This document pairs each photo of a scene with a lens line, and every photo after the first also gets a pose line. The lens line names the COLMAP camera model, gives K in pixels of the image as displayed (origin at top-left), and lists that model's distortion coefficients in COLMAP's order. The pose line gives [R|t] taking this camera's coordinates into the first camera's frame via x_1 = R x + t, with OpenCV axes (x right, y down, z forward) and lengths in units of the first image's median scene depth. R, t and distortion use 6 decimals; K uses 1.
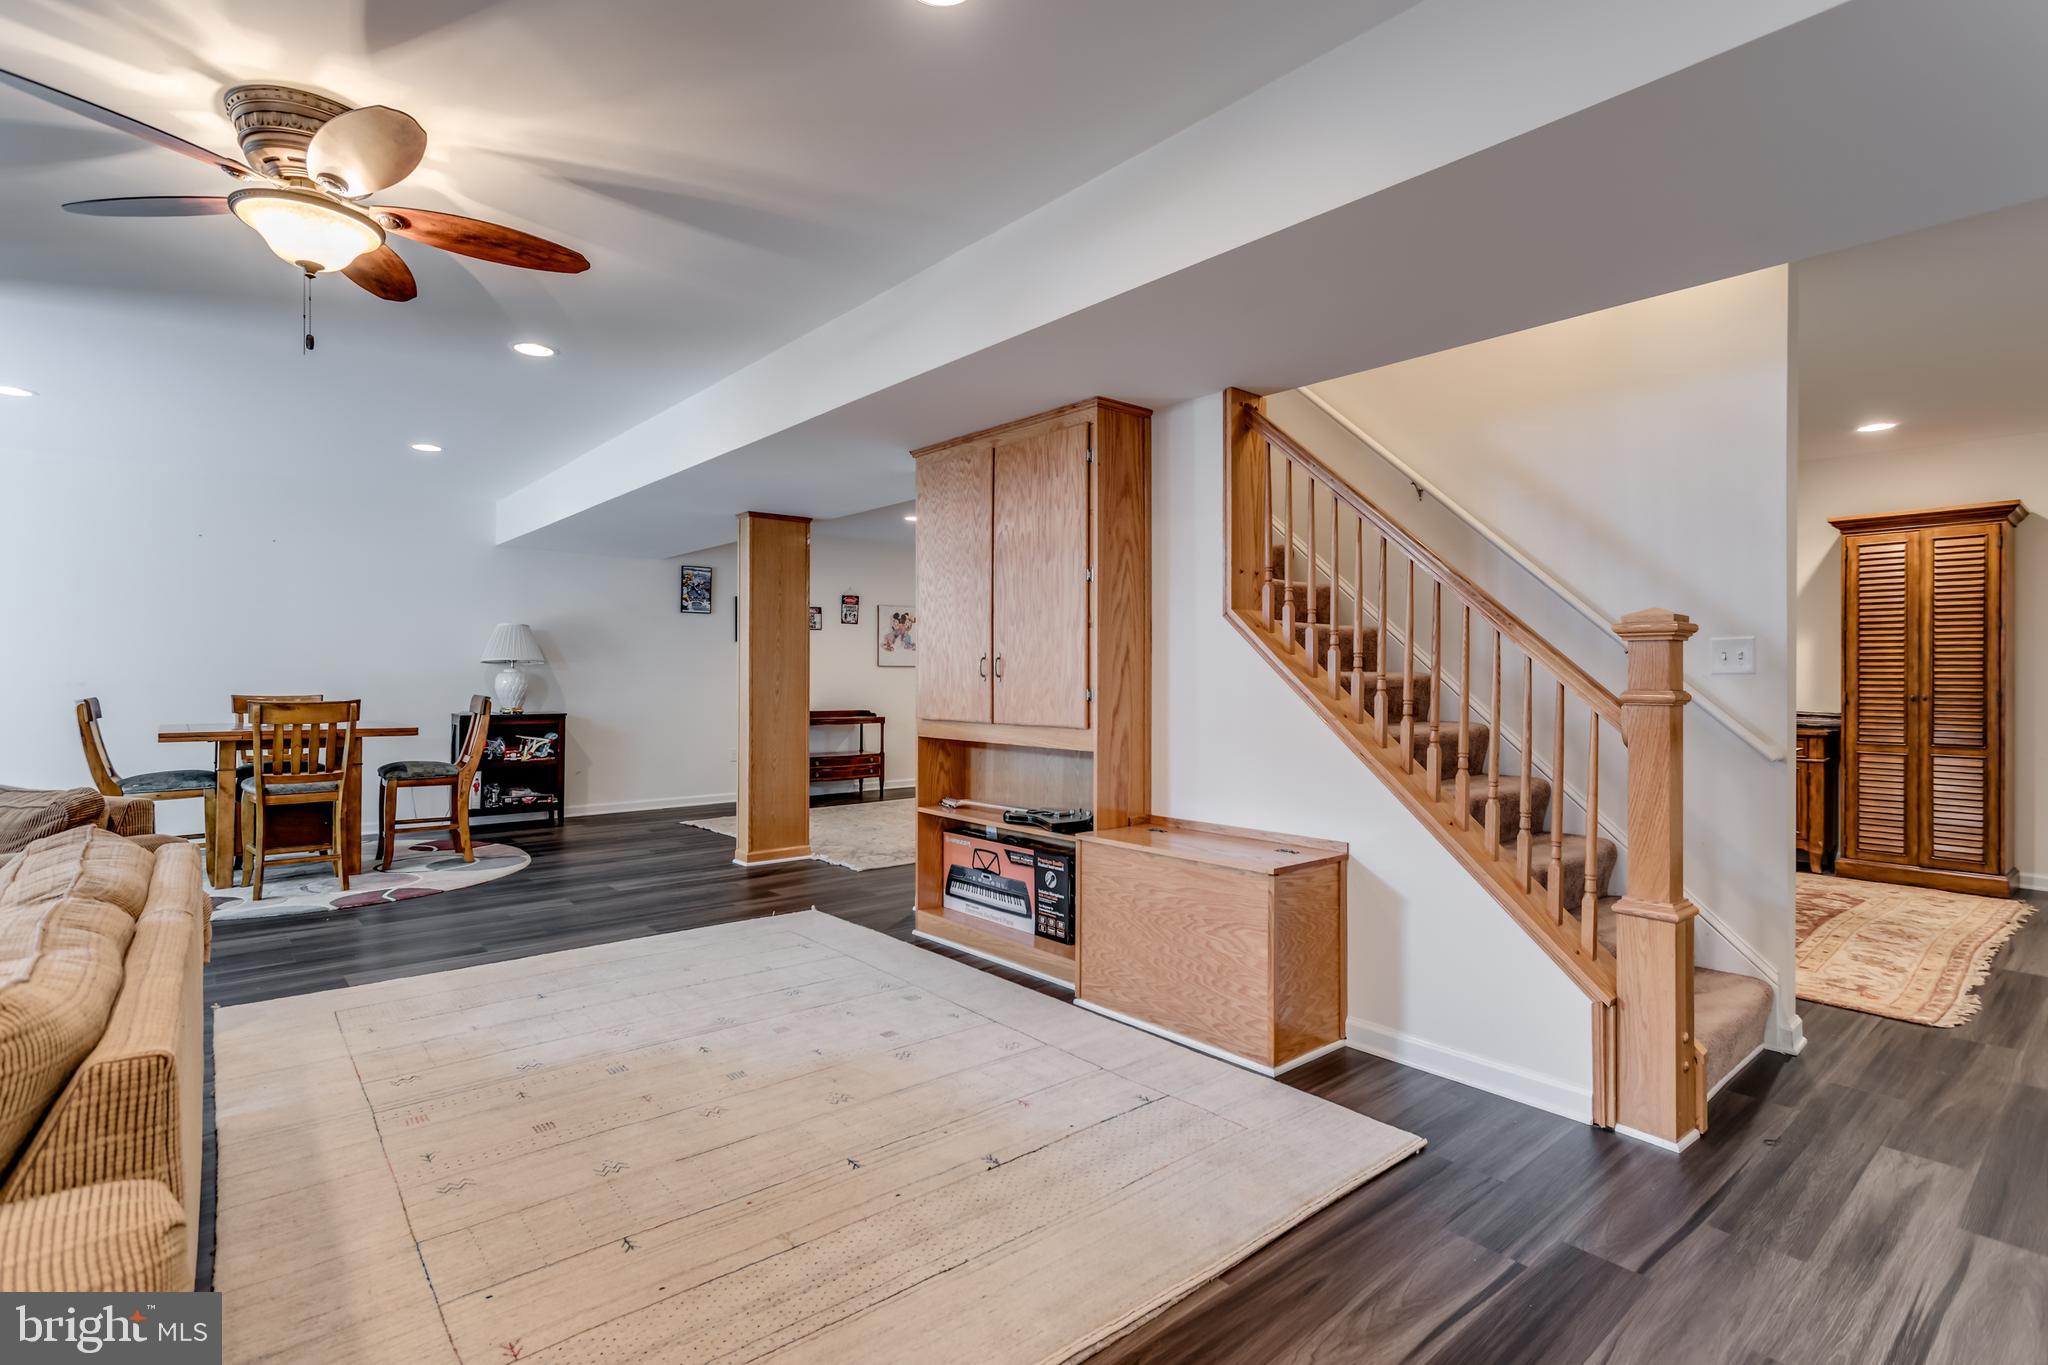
lens RADIAL K [[984.2, 0, 1017.9], [0, 984.2, 673.7], [0, 0, 1]] dist [0.000843, 0.000473]
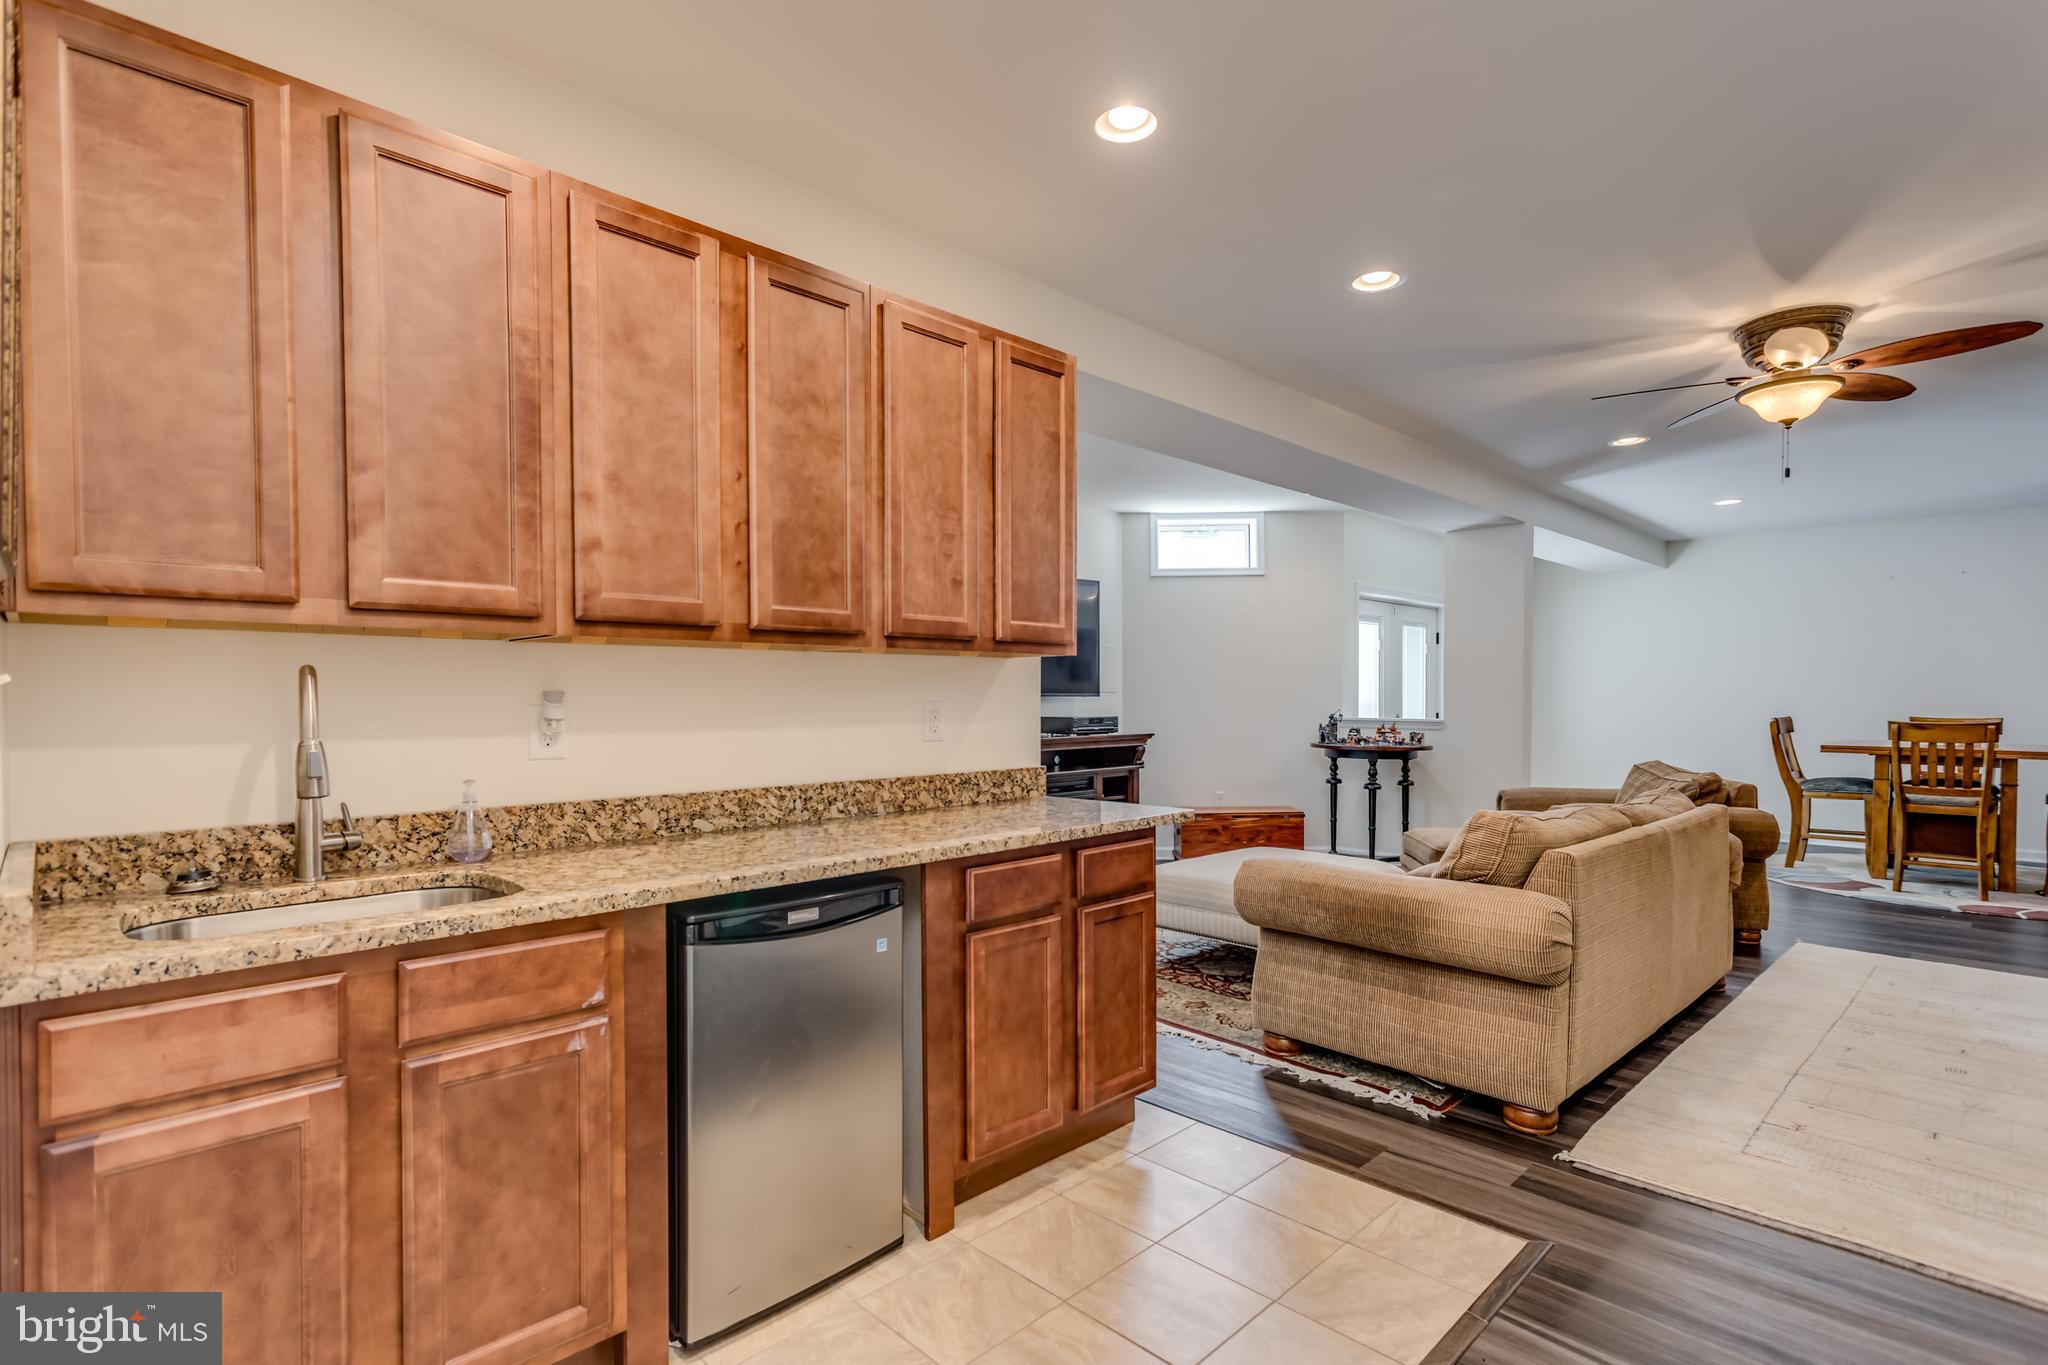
lens RADIAL K [[980.7, 0, 1025.1], [0, 980.7, 710.0], [0, 0, 1]] dist [0.002316, 0.000456]
pose [[0.067503, 0.011642, -0.997651, 0.306639], [0.000134, 0.999932, 0.011678, 0.000272], [0.997719, -0.000922, 0.067497, -0.107738]]
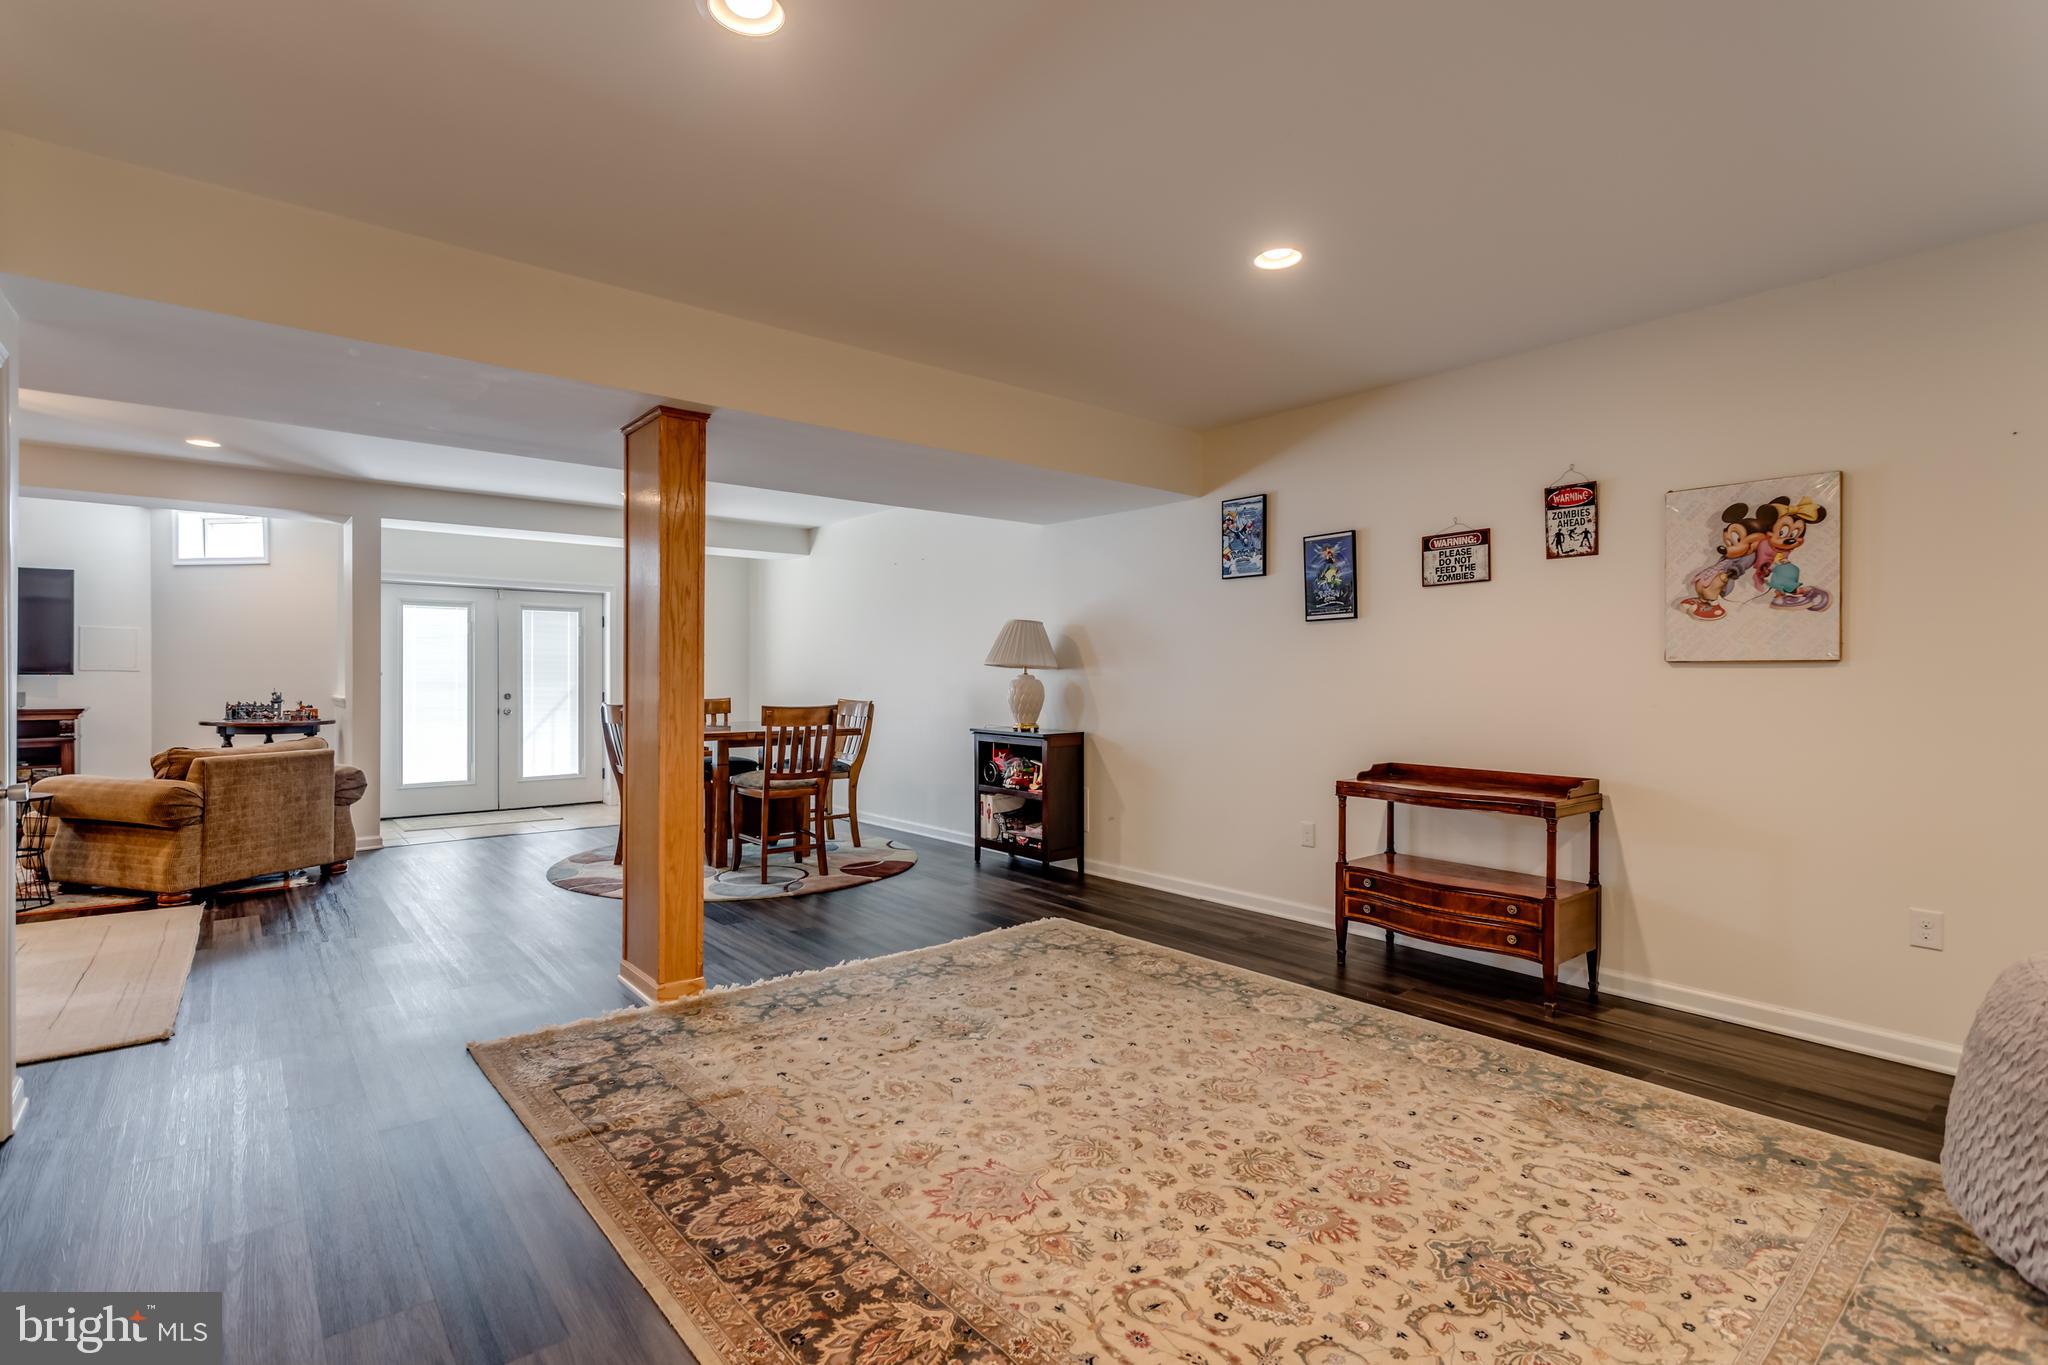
lens RADIAL K [[961.4, 0, 1024.0], [0, 961.4, 682.5], [0, 0, 1]] dist [0.001113, 0.000395]
pose [[-0.007903, 0.000242, -0.999969, 0.395703], [-0.004524, 0.999990, 0.000278, 0.000639], [0.999959, 0.004526, -0.007902, 1.441390]]
